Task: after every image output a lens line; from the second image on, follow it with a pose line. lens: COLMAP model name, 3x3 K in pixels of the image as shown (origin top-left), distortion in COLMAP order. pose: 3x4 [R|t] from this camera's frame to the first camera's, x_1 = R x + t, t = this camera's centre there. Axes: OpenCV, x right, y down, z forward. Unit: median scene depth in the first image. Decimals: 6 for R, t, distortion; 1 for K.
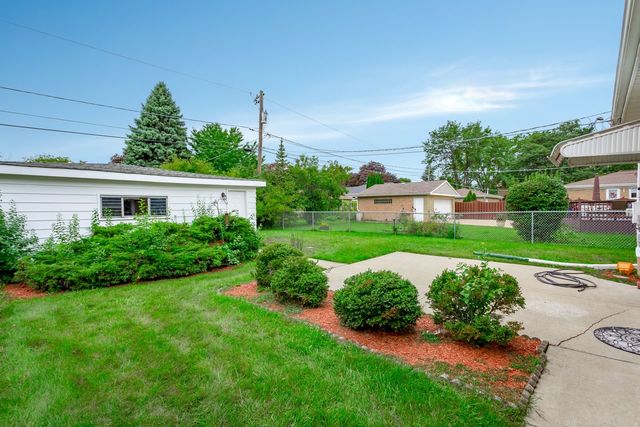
lens RADIAL K [[305.9, 0, 325.0], [0, 305.9, 212.0], [0, 0, 1]] dist [0.008731, 0.000708]
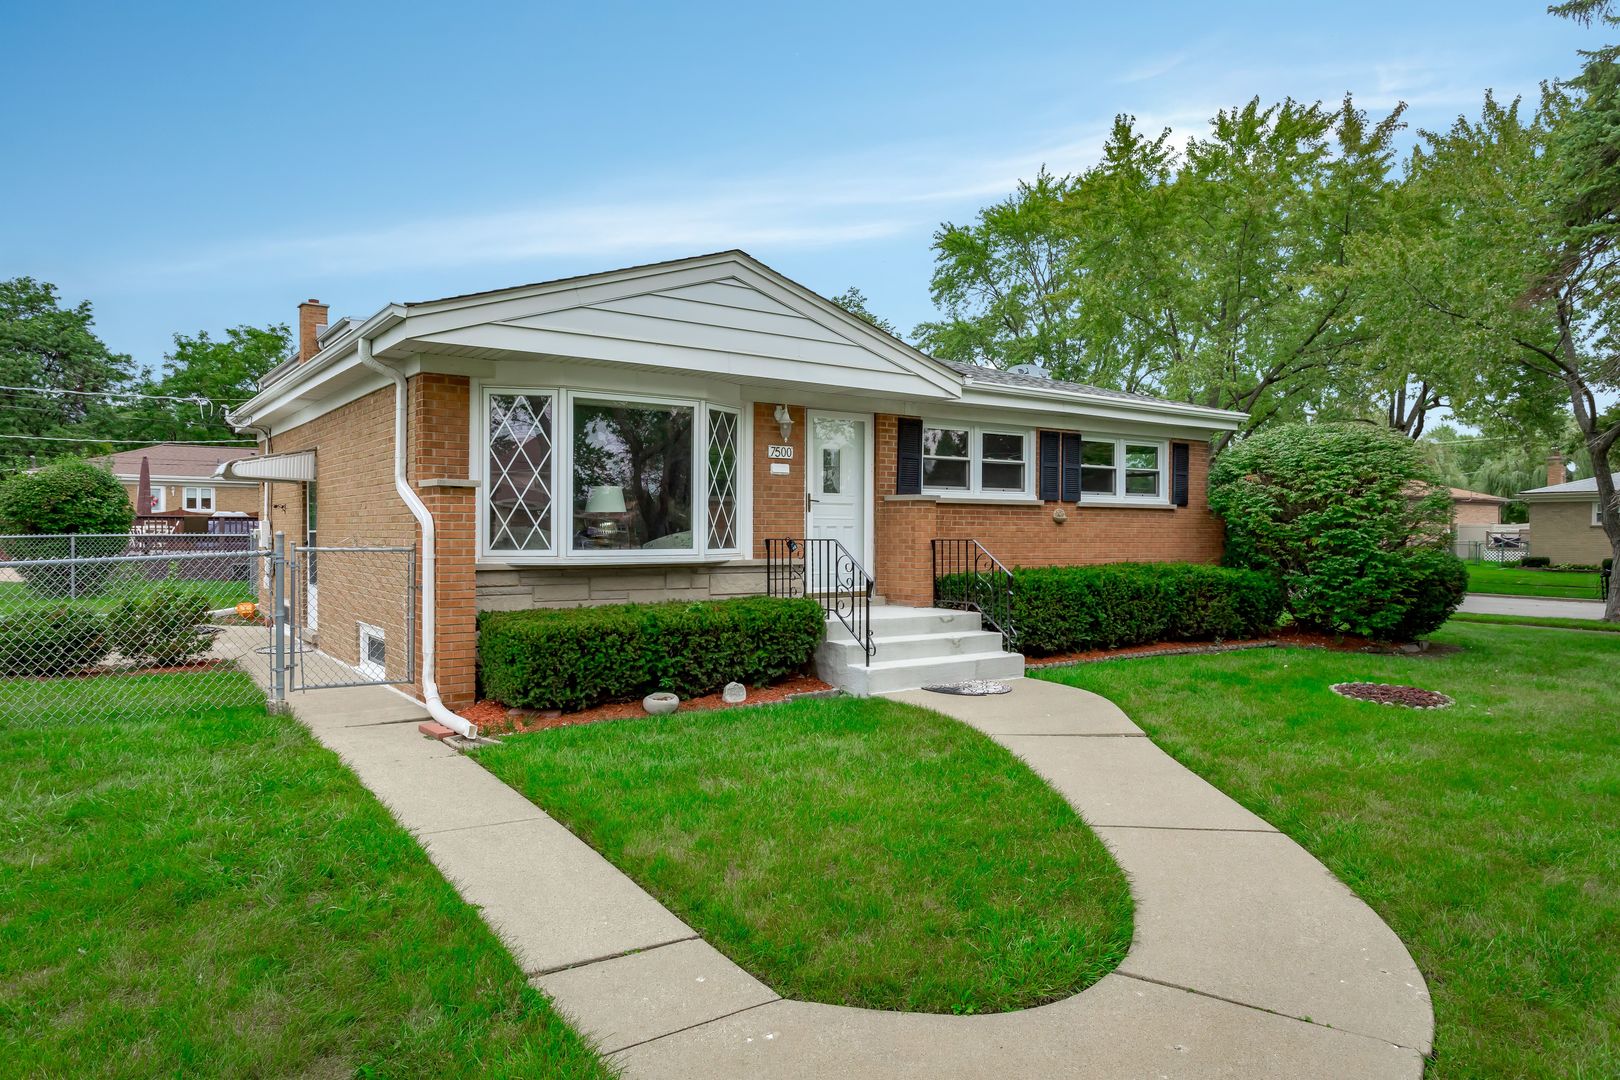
lens RADIAL K [[1033.6, 0, 777.2], [0, 1033.6, 522.4], [0, 0, 1]] dist [0.015105, 0.002060]
pose [[0.239440, 0.017383, 0.970756, -0.298392], [0.003585, 0.999817, -0.018788, 0.006136], [-0.970905, 0.007978, 0.239334, -0.216979]]
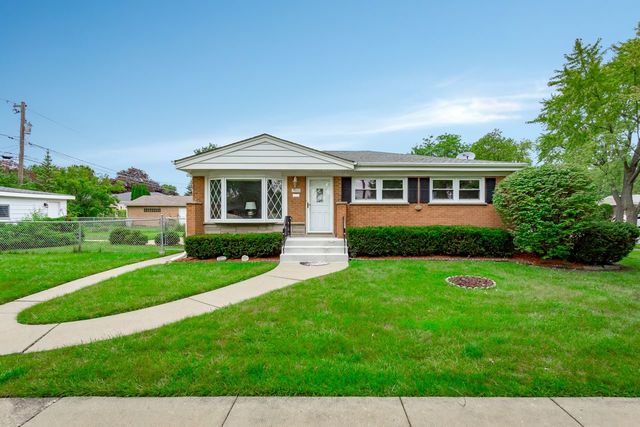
lens RADIAL K [[305.9, 0, 324.6], [0, 305.9, 217.6], [0, 0, 1]] dist [0.008731, 0.000708]
pose [[0.748032, 0.009215, 0.663598, -0.133535], [-0.000537, 0.999912, -0.013280, 0.012558], [-0.663662, 0.009578, 0.747971, -0.466347]]
